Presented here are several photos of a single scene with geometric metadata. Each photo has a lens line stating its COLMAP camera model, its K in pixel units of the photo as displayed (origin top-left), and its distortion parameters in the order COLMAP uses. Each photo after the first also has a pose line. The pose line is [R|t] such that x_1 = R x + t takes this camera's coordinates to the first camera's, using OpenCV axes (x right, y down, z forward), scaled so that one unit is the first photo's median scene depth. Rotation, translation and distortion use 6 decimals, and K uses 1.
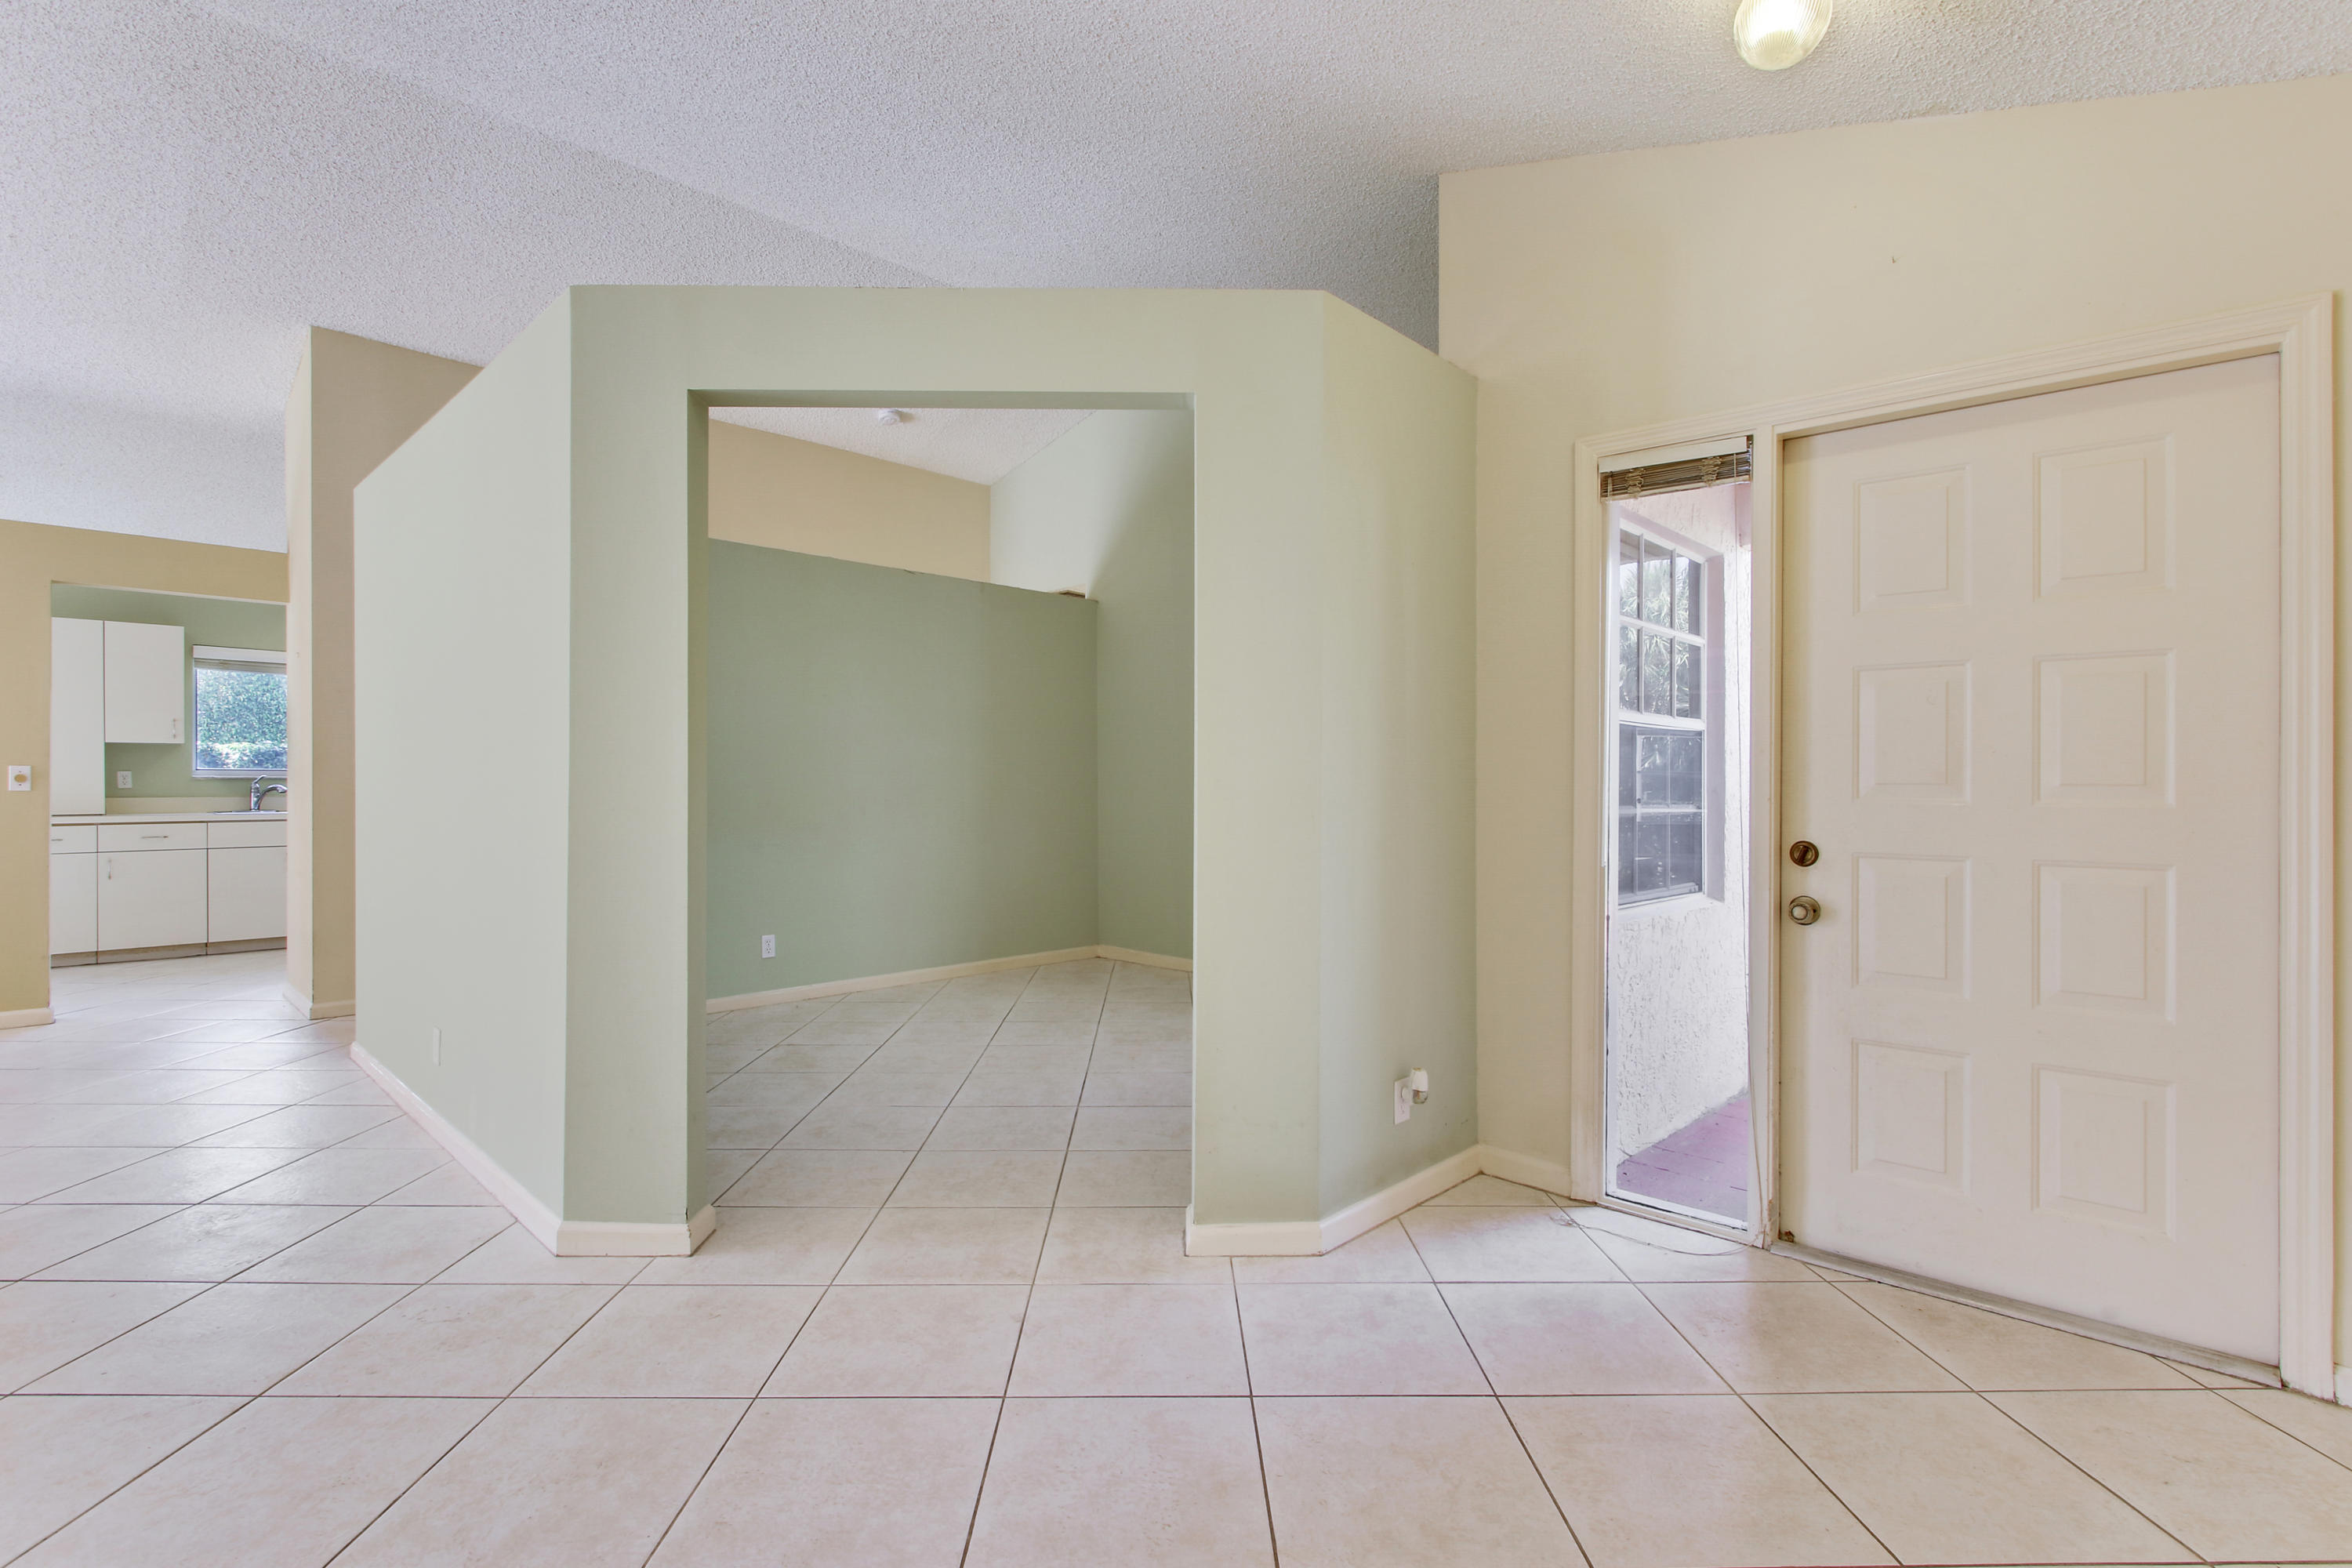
lens RADIAL K [[1107.0, 0, 1180.4], [0, 1107.0, 780.8], [0, 0, 1]] dist [-0.011107, 0.002058]
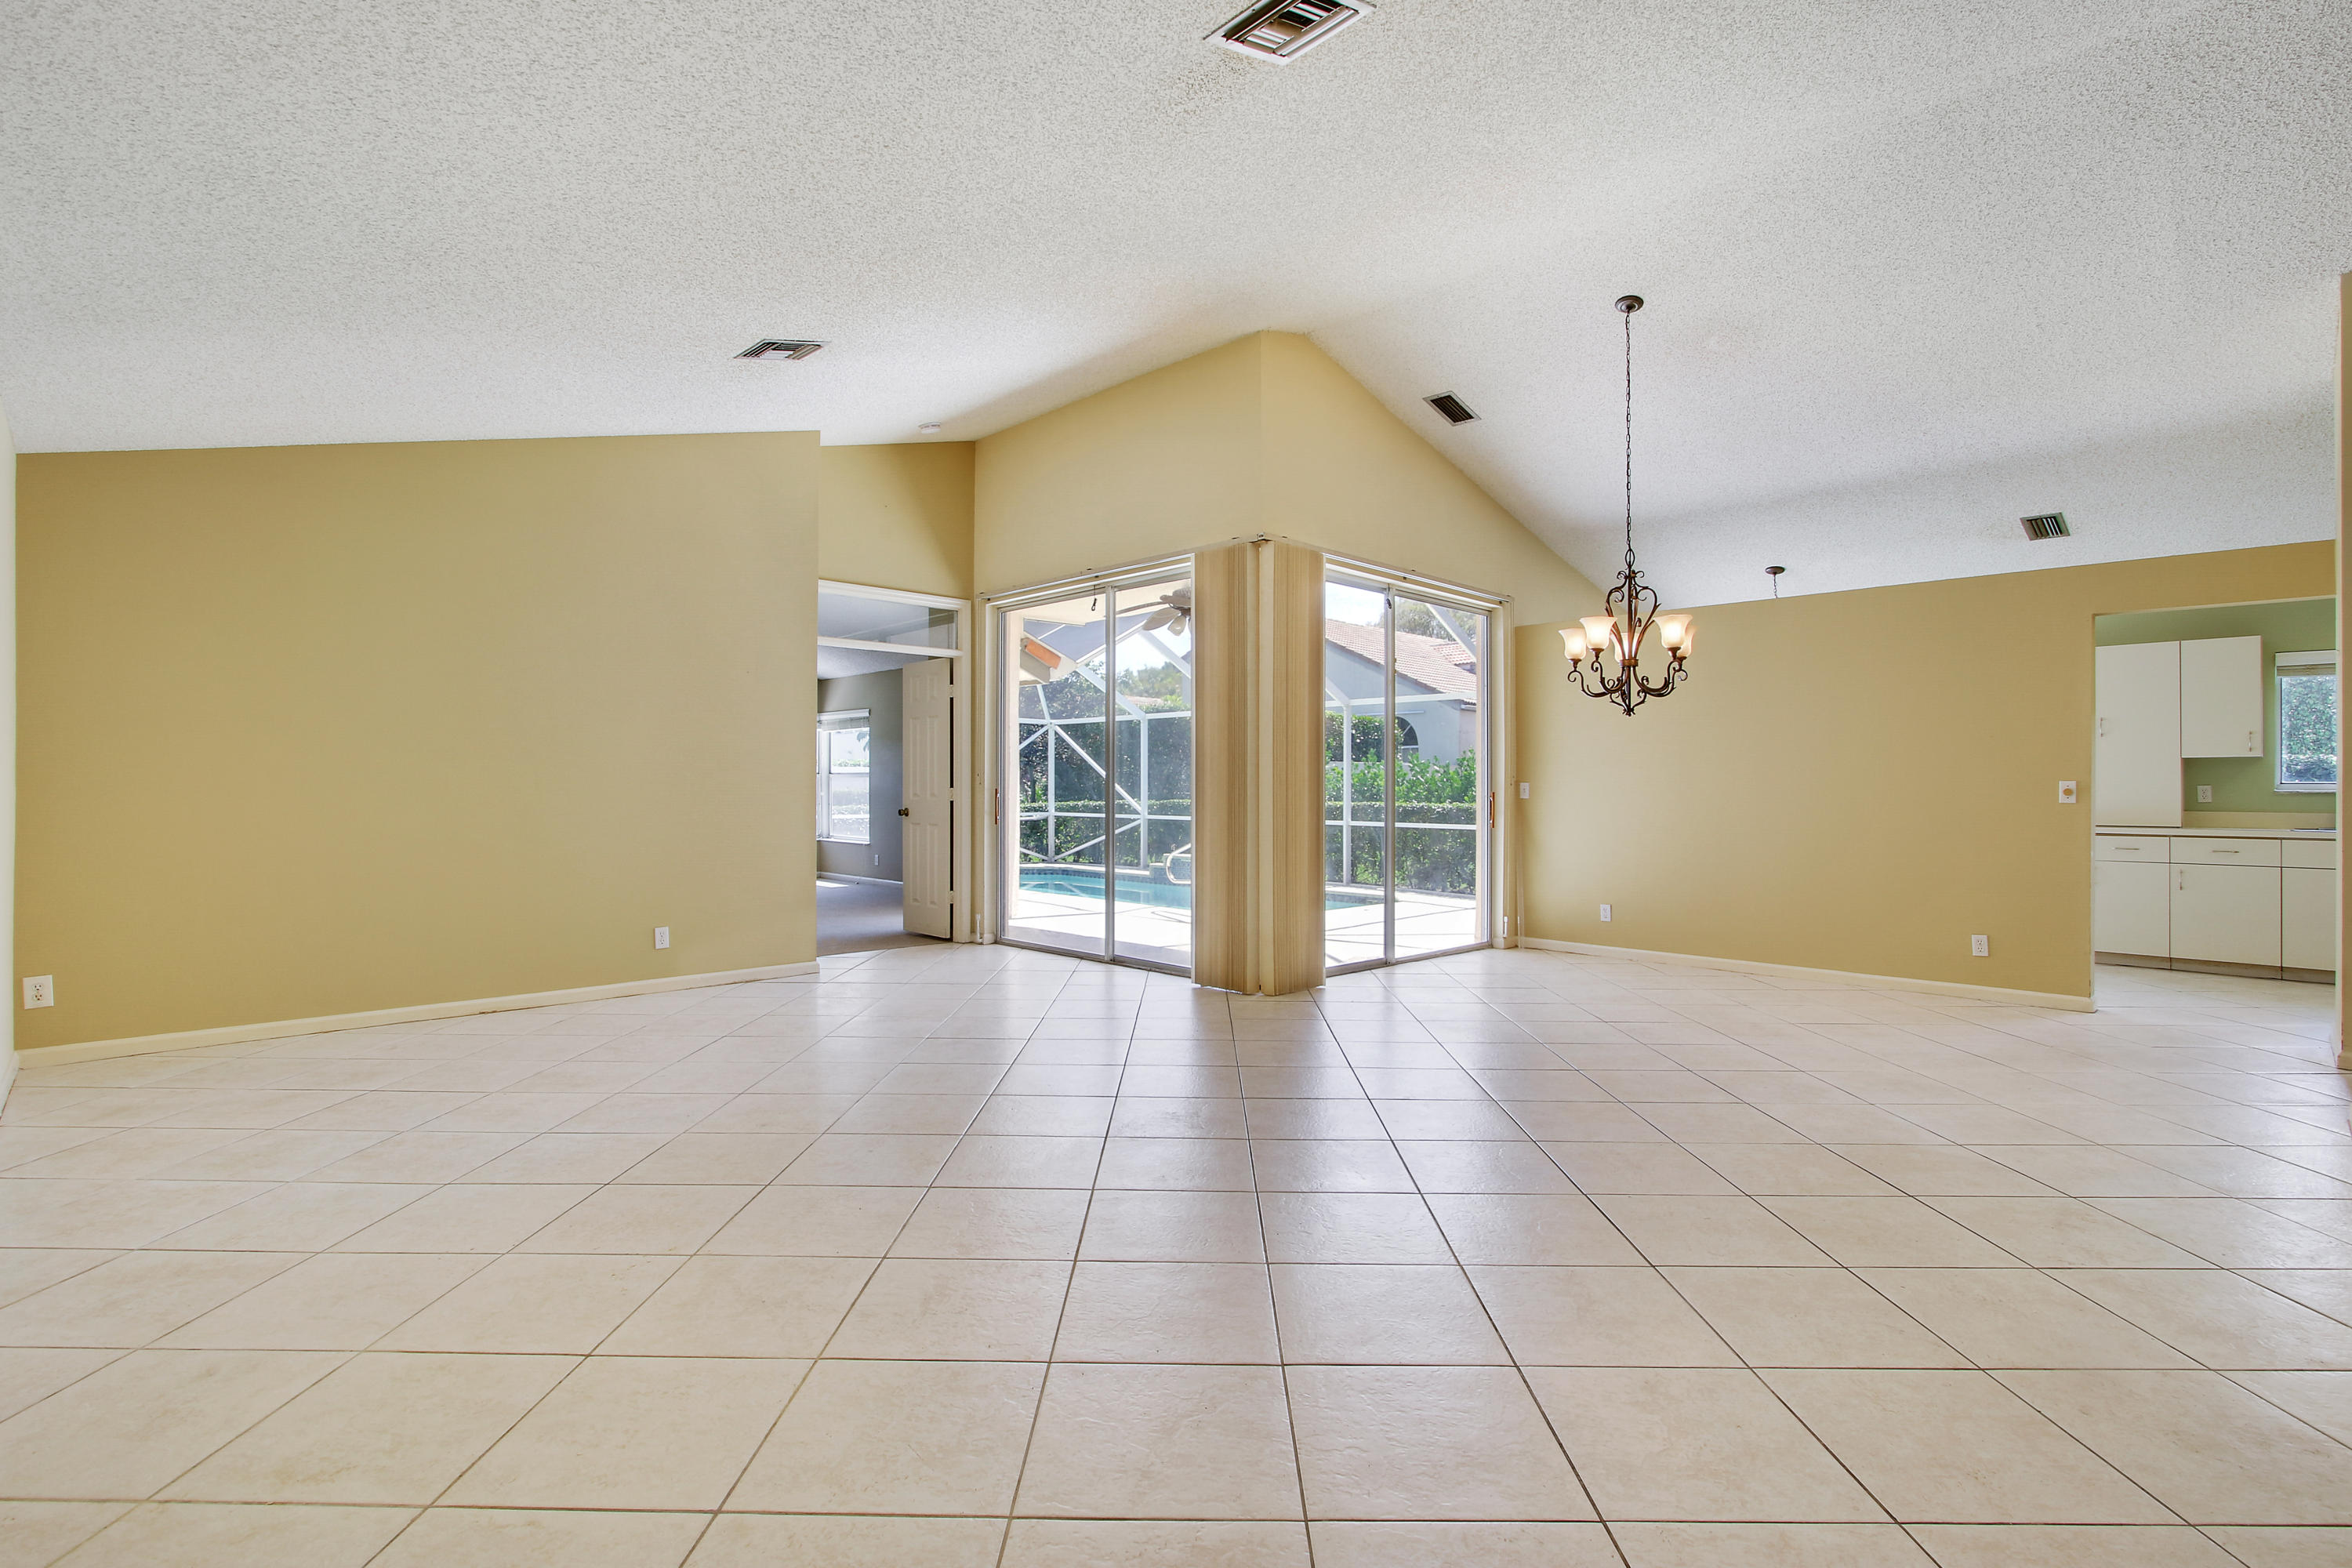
lens RADIAL K [[1107.0, 0, 1187.5], [0, 1107.0, 794.5], [0, 0, 1]] dist [-0.011107, 0.002058]
pose [[-0.010310, 0.002170, -0.999944, 0.103422], [-0.004058, 0.999989, 0.002212, 0.001636], [0.999939, 0.004081, -0.010301, 0.105871]]
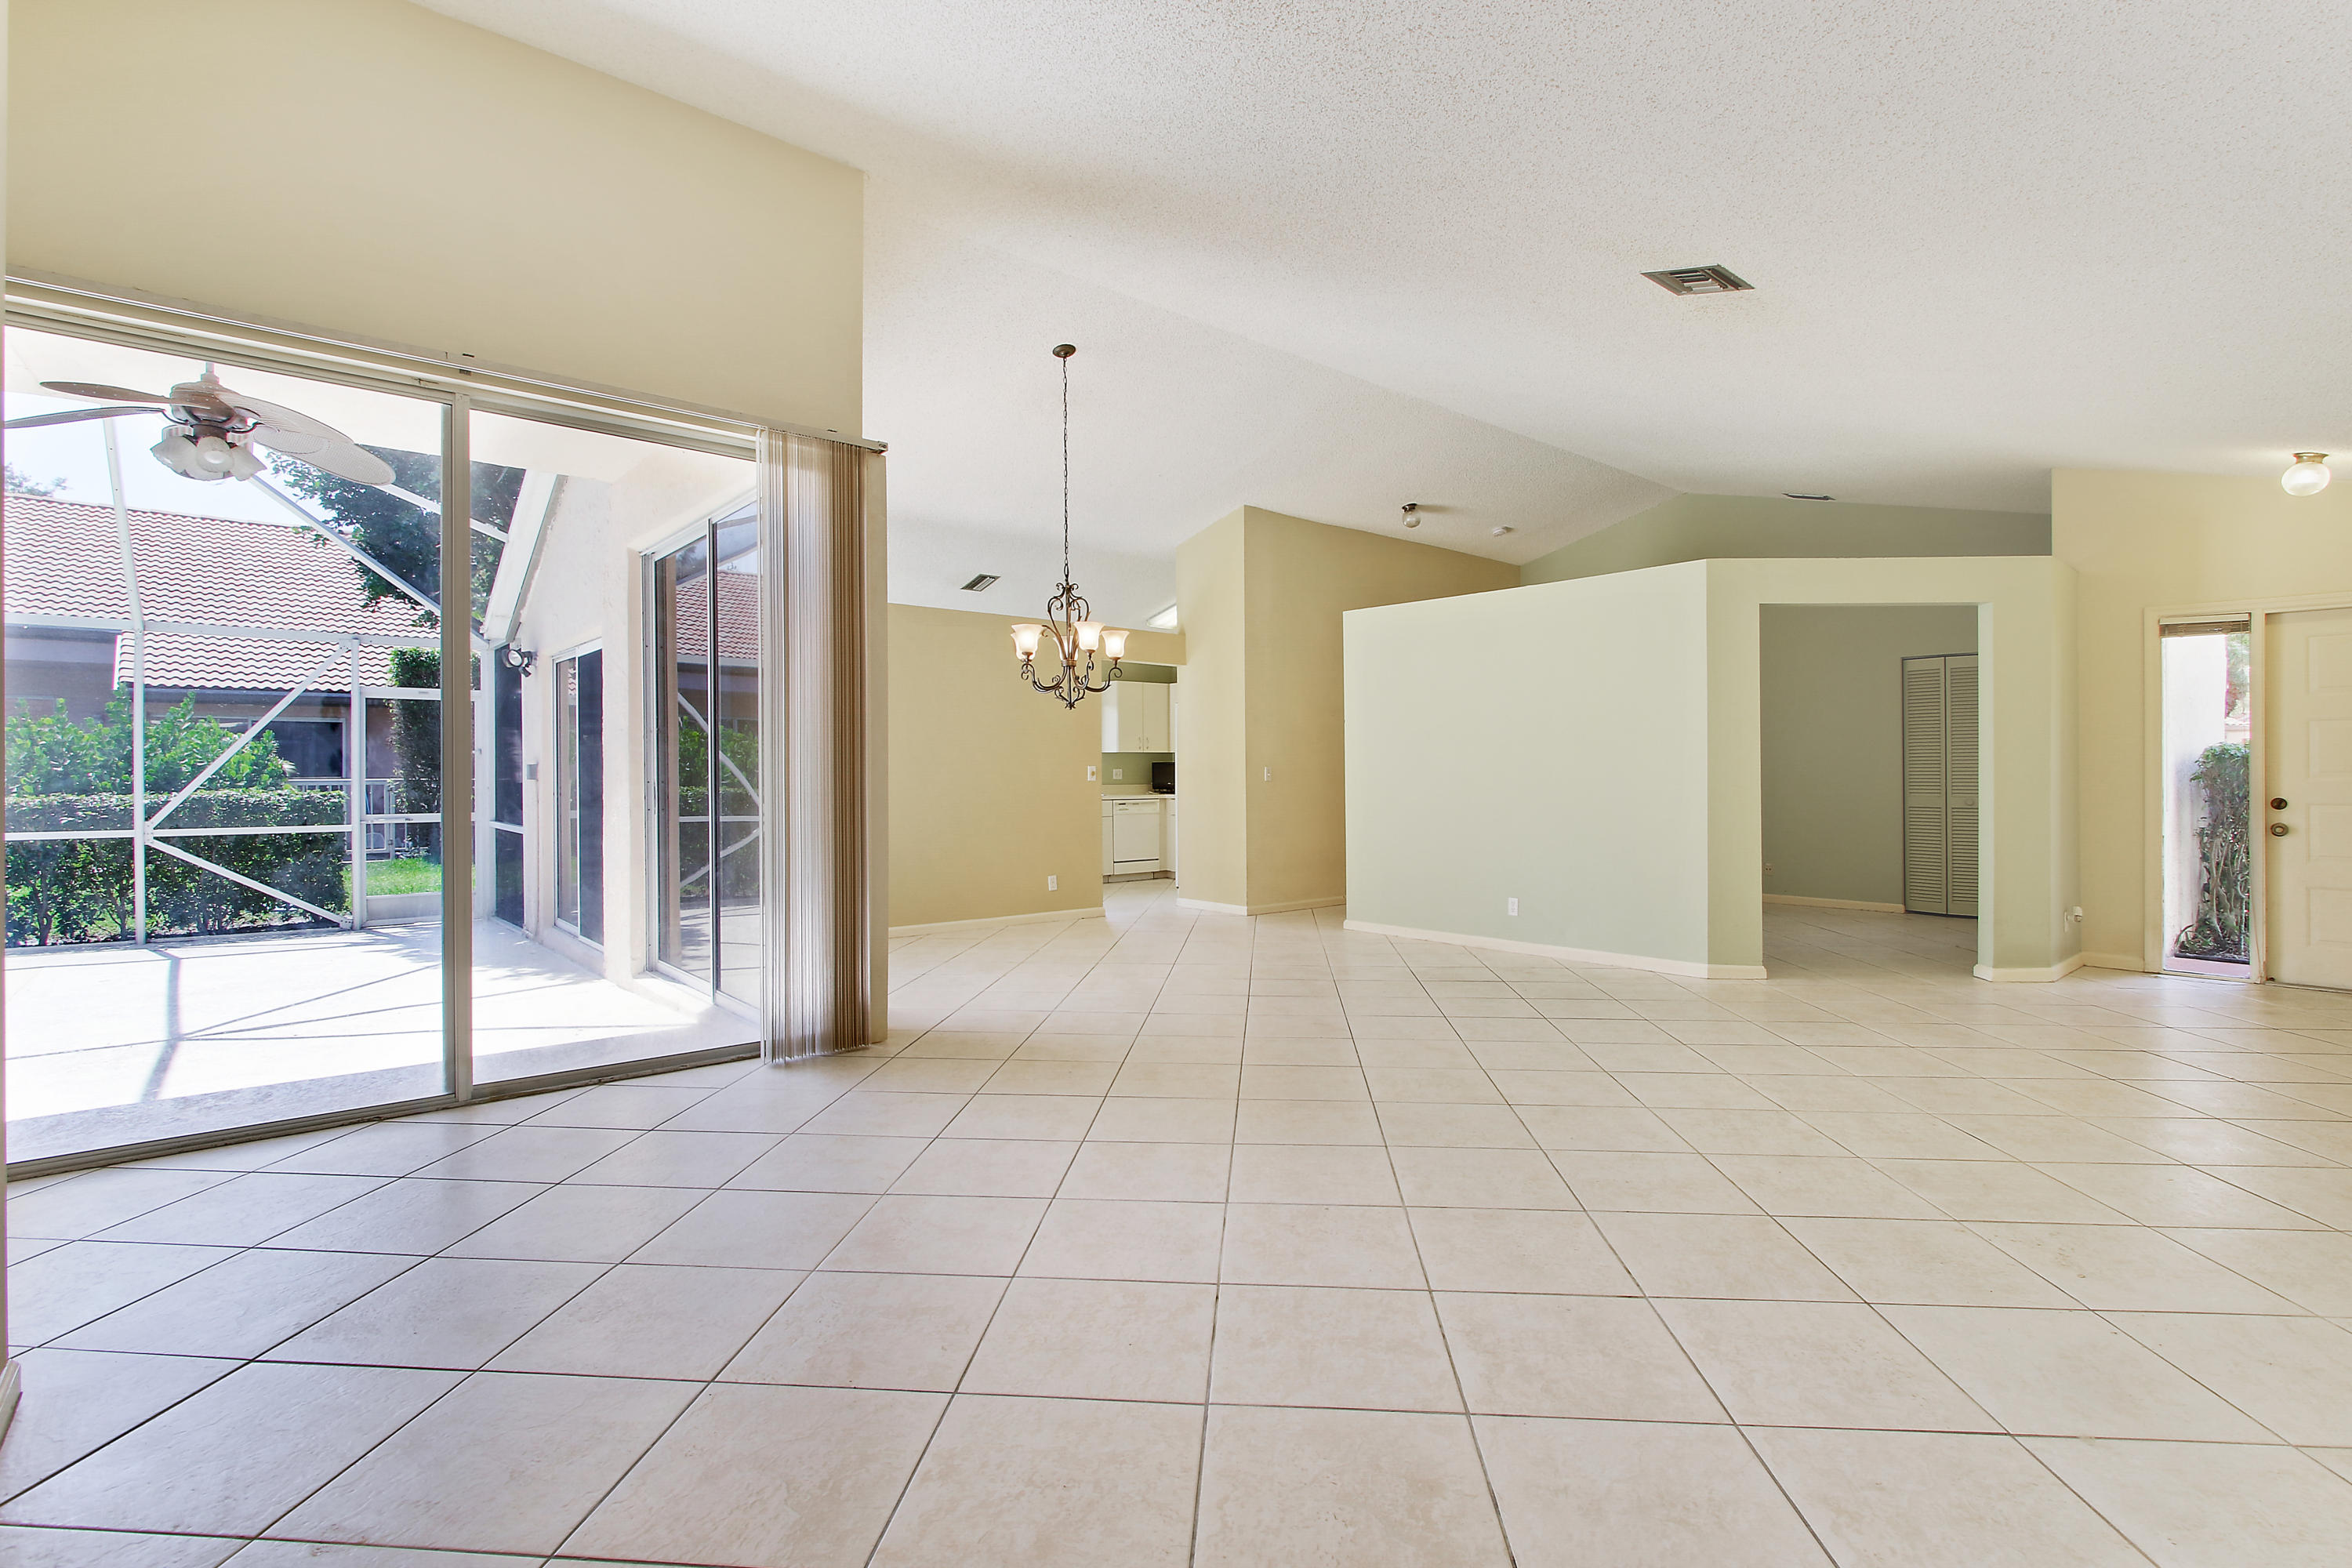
lens RADIAL K [[1107.0, 0, 1178.1], [0, 1107.0, 773.2], [0, 0, 1]] dist [-0.011107, 0.002058]
pose [[0.996814, -0.004547, -0.079633, -0.860875], [0.004502, 0.999990, -0.000743, -0.001637], [0.079636, 0.000382, 0.996824, -0.804064]]
